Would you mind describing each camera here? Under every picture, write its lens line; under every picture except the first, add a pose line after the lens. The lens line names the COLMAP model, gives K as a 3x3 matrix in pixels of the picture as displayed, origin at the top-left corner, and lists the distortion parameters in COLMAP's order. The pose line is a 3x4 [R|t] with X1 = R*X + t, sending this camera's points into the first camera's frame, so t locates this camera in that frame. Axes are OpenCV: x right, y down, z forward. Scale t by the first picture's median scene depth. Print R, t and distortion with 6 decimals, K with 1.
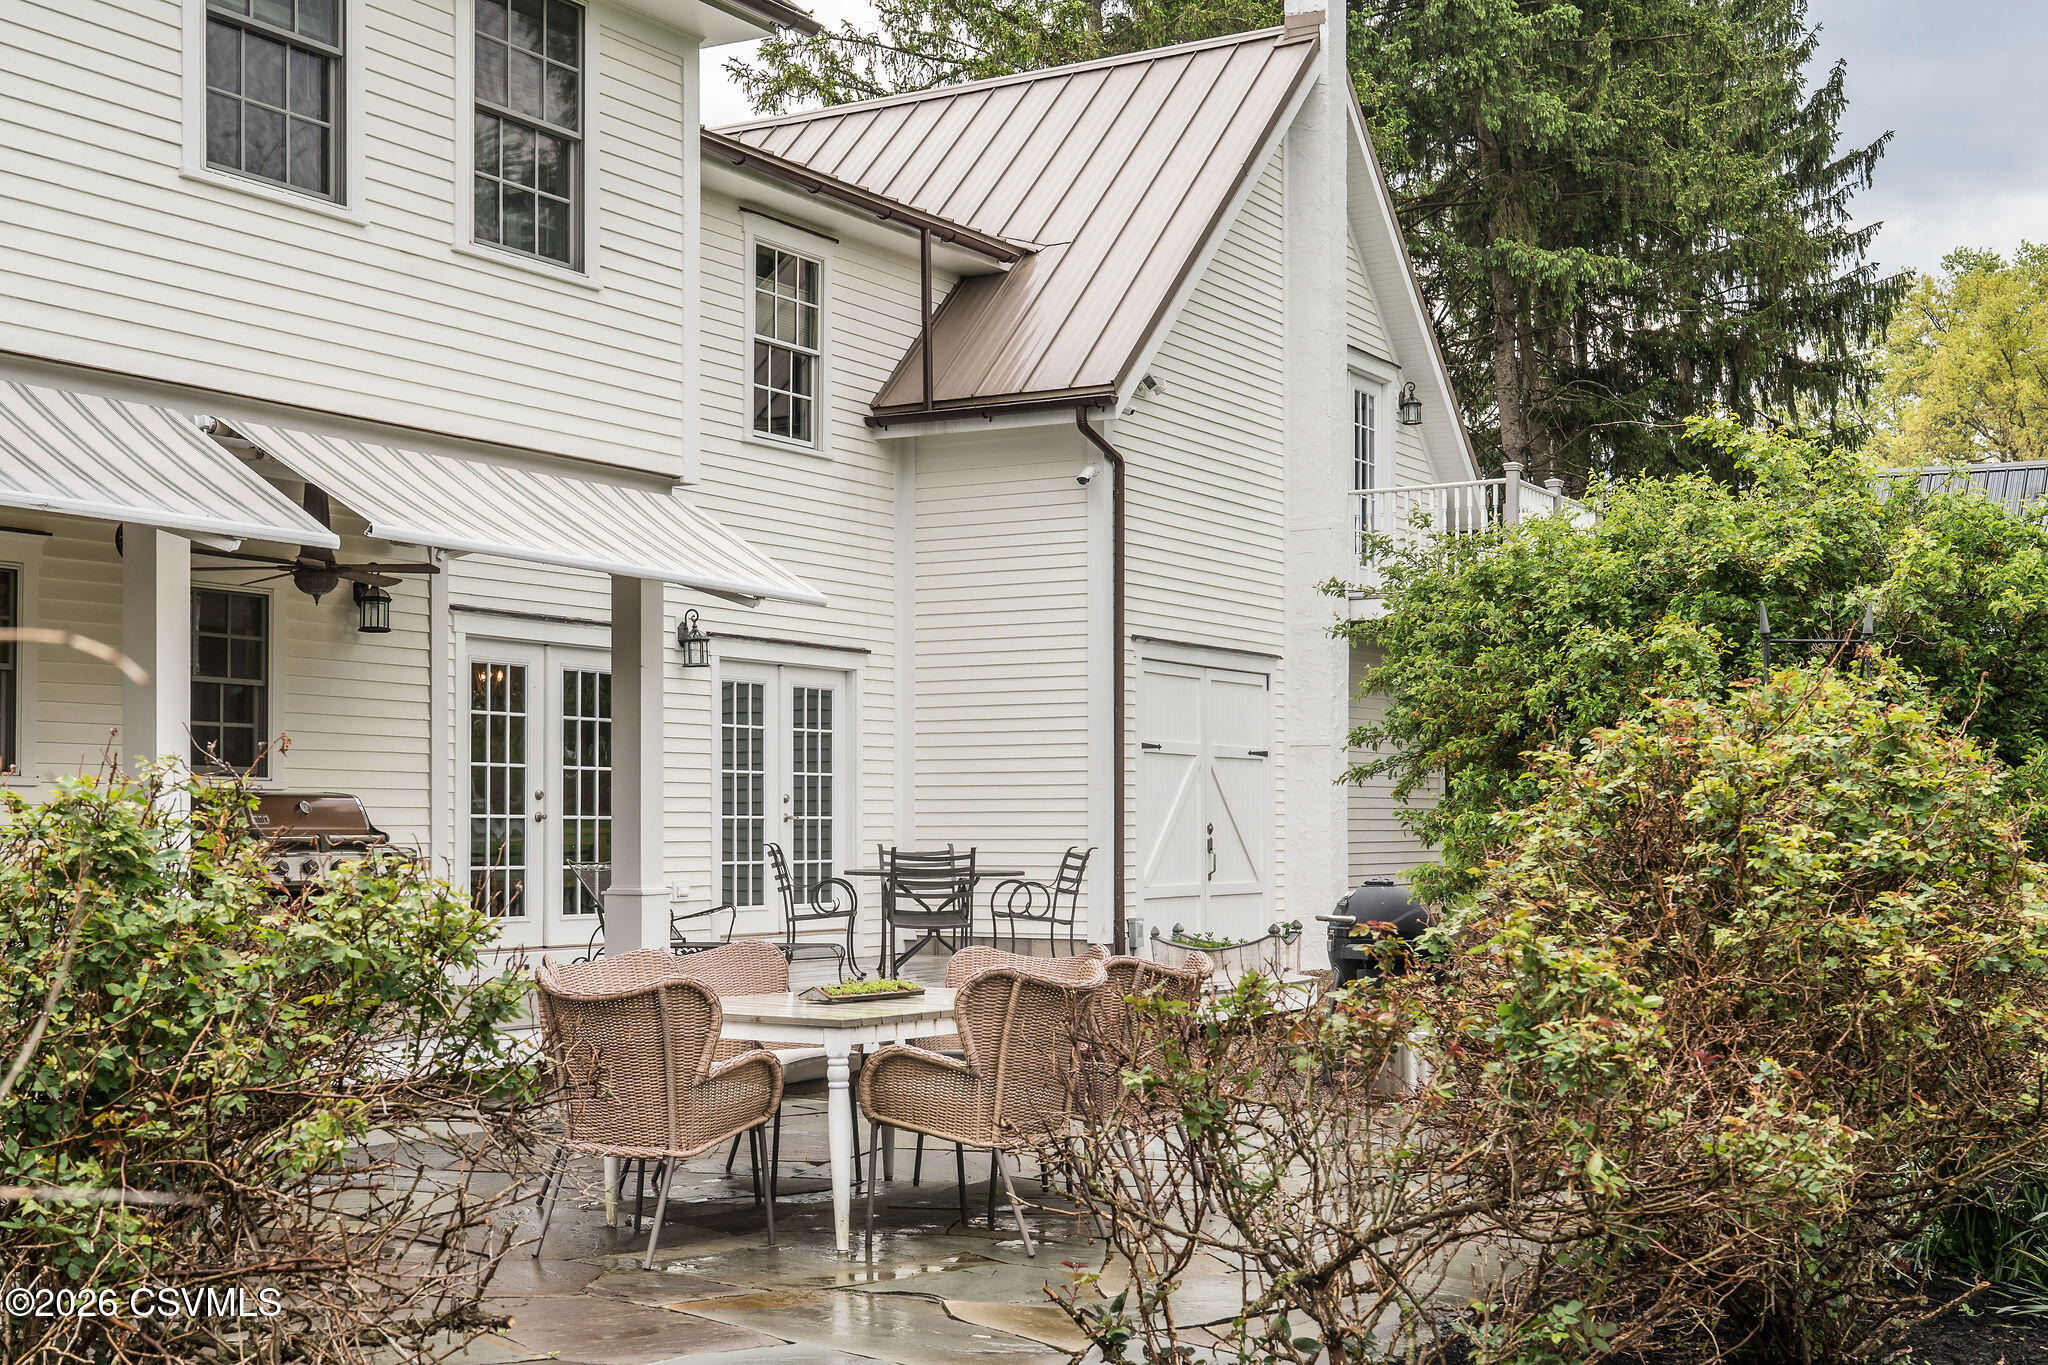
lens RADIAL K [[2568.8, 0, 1024.0], [0, 2568.8, 682.5], [0, 0, 1]] dist [-0.023754, -0.027162]
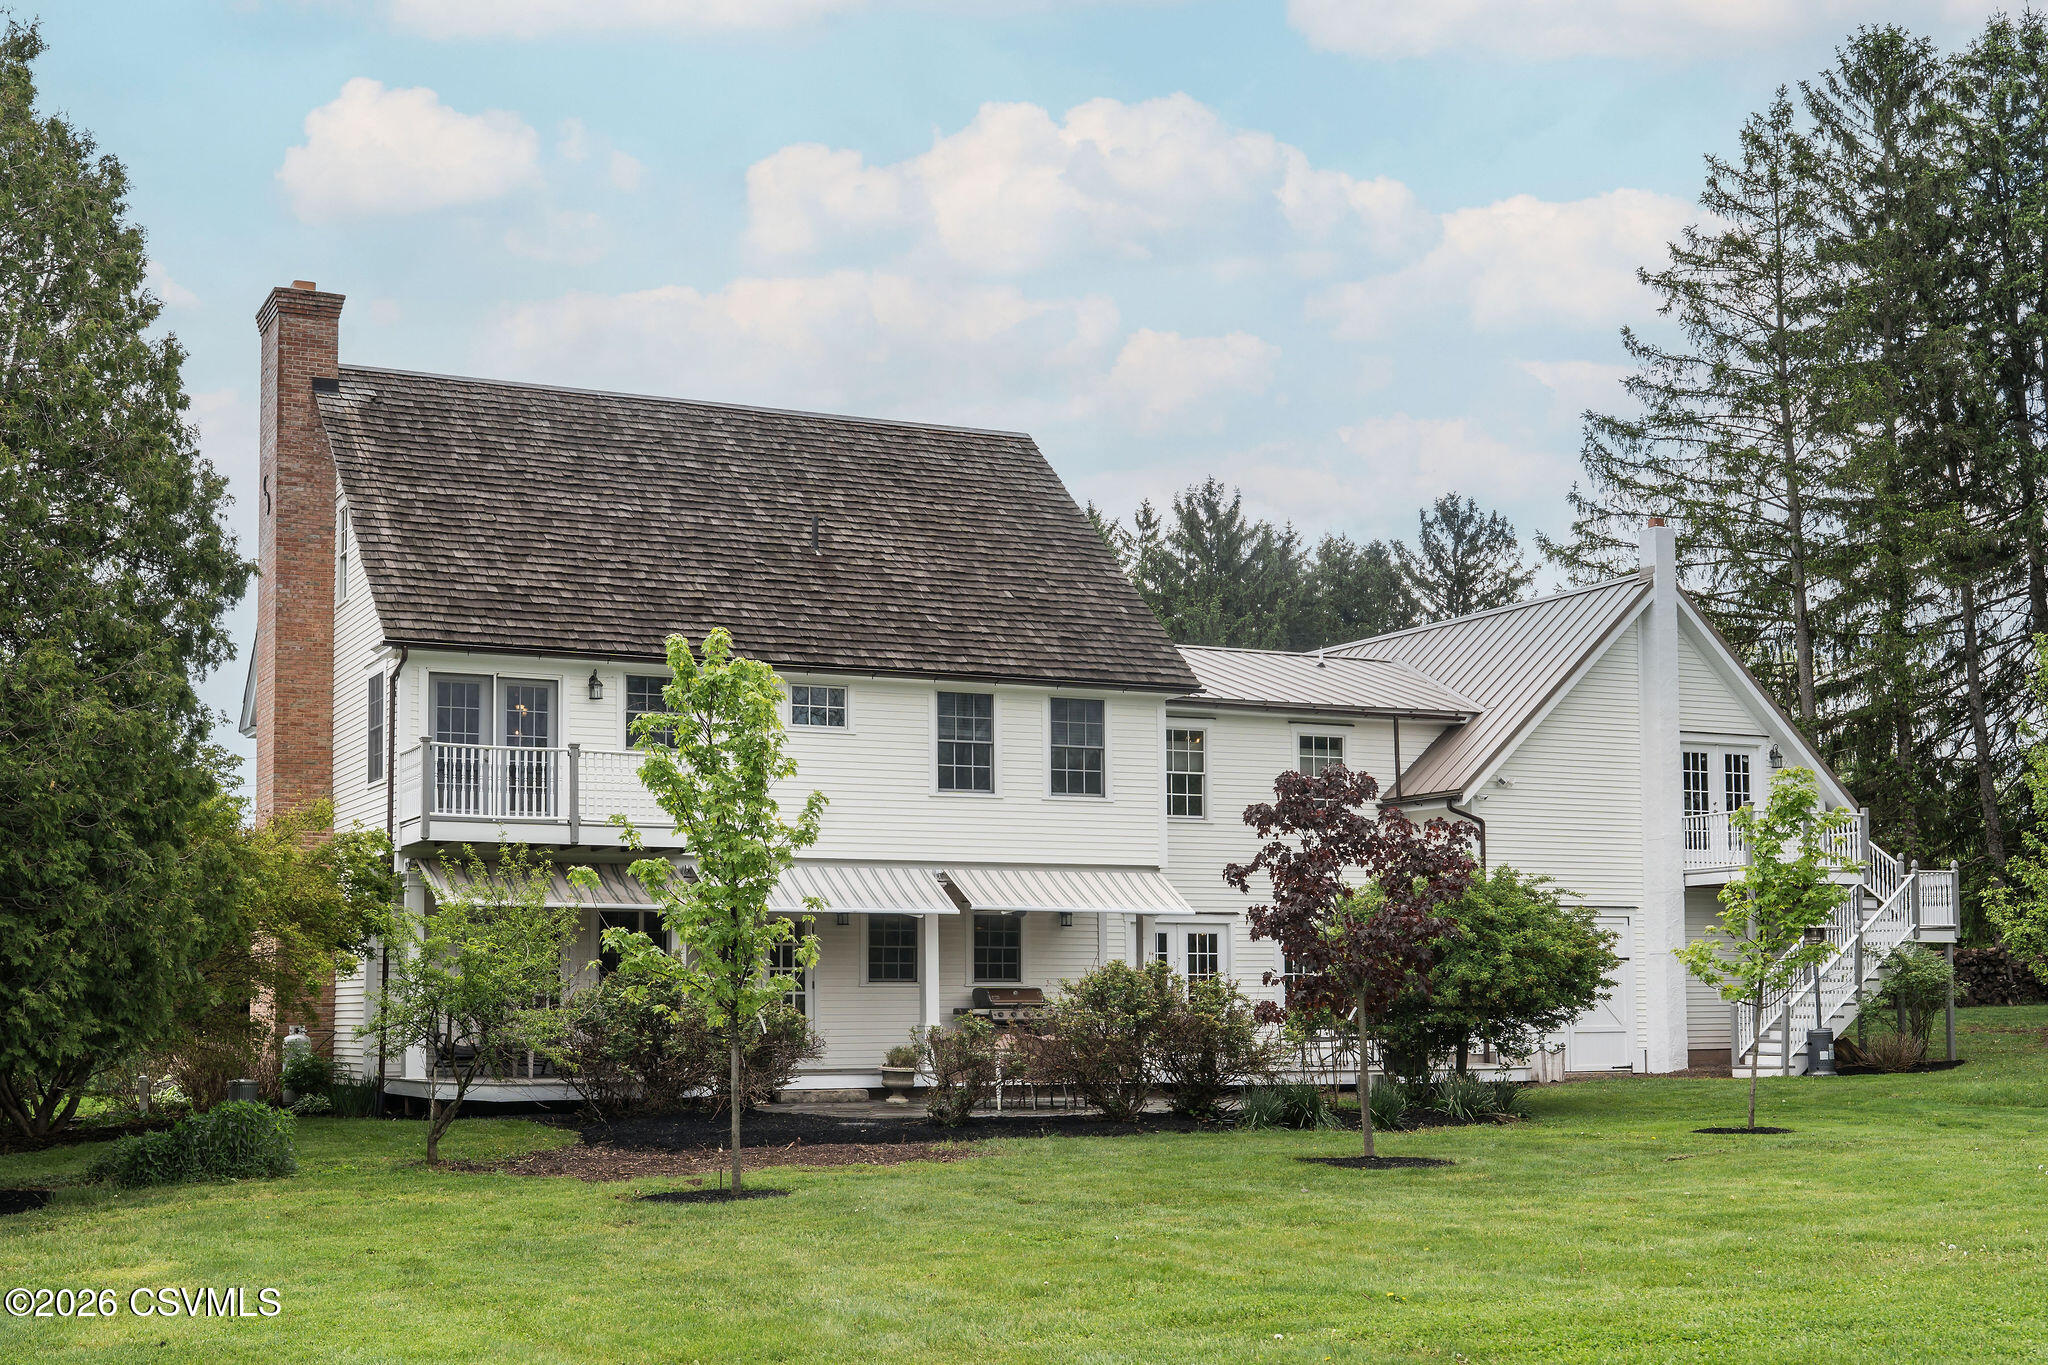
lens RADIAL K [[2522.3, 0, 885.8], [0, 2522.3, 917.4], [0, 0, 1]] dist [-0.095830, 0.511491]
pose [[0.786567, -0.023806, -0.617045, 0.929585], [0.030935, 0.999521, 0.000871, -0.025978], [0.616729, -0.019773, 0.786927, -0.912656]]
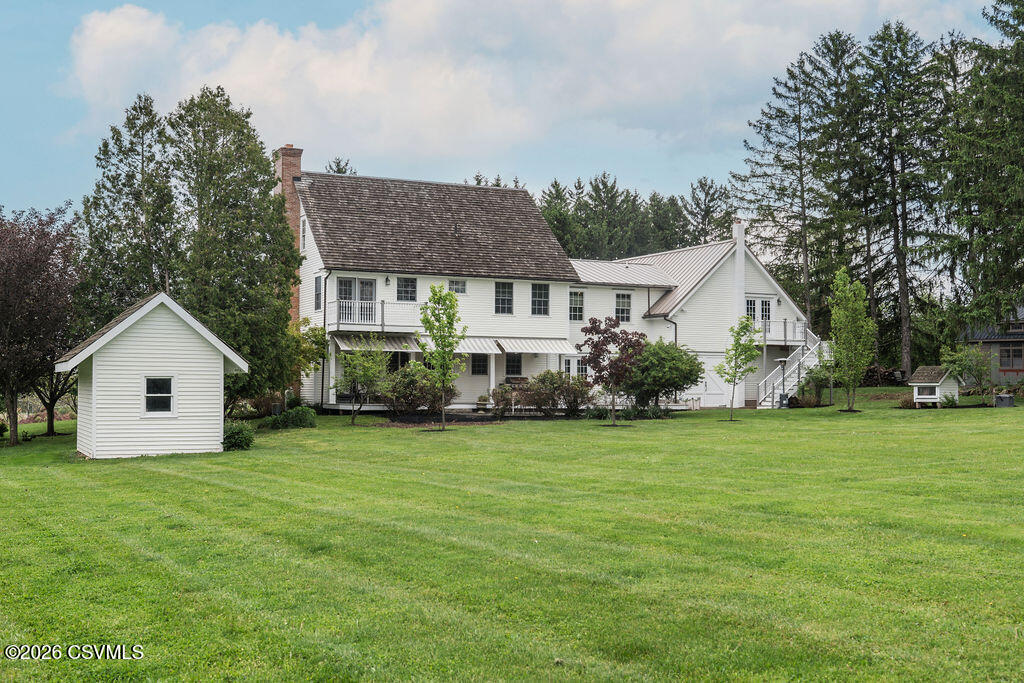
lens RADIAL K [[1284.4, 0, 512.0], [0, 1284.4, 341.5], [0, 0, 1]] dist [-0.023754, -0.027162]
pose [[0.810326, -0.015304, -0.585780, 1.574612], [0.020388, 0.999790, 0.002083, -0.058279], [0.585625, -0.013630, 0.810468, -1.794356]]
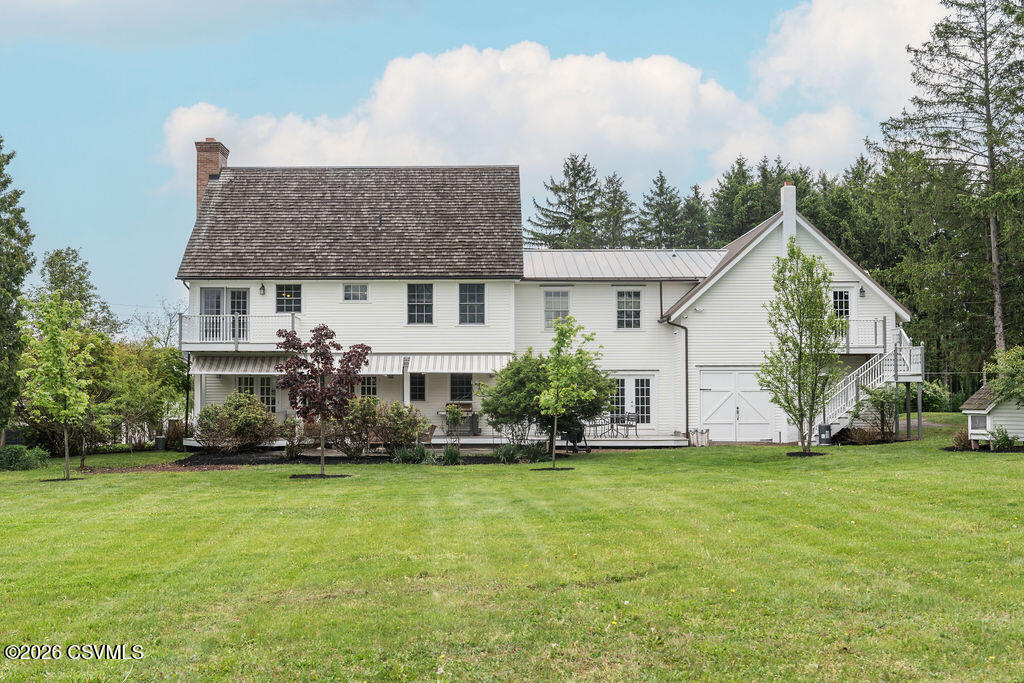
lens RADIAL K [[1284.4, 0, 512.0], [0, 1284.4, 341.5], [0, 0, 1]] dist [-0.023754, -0.027162]
pose [[0.446555, -0.040579, -0.893836, 1.991918], [0.042204, 0.998814, -0.024260, -0.020295], [0.893760, -0.026890, 0.447738, -0.303046]]
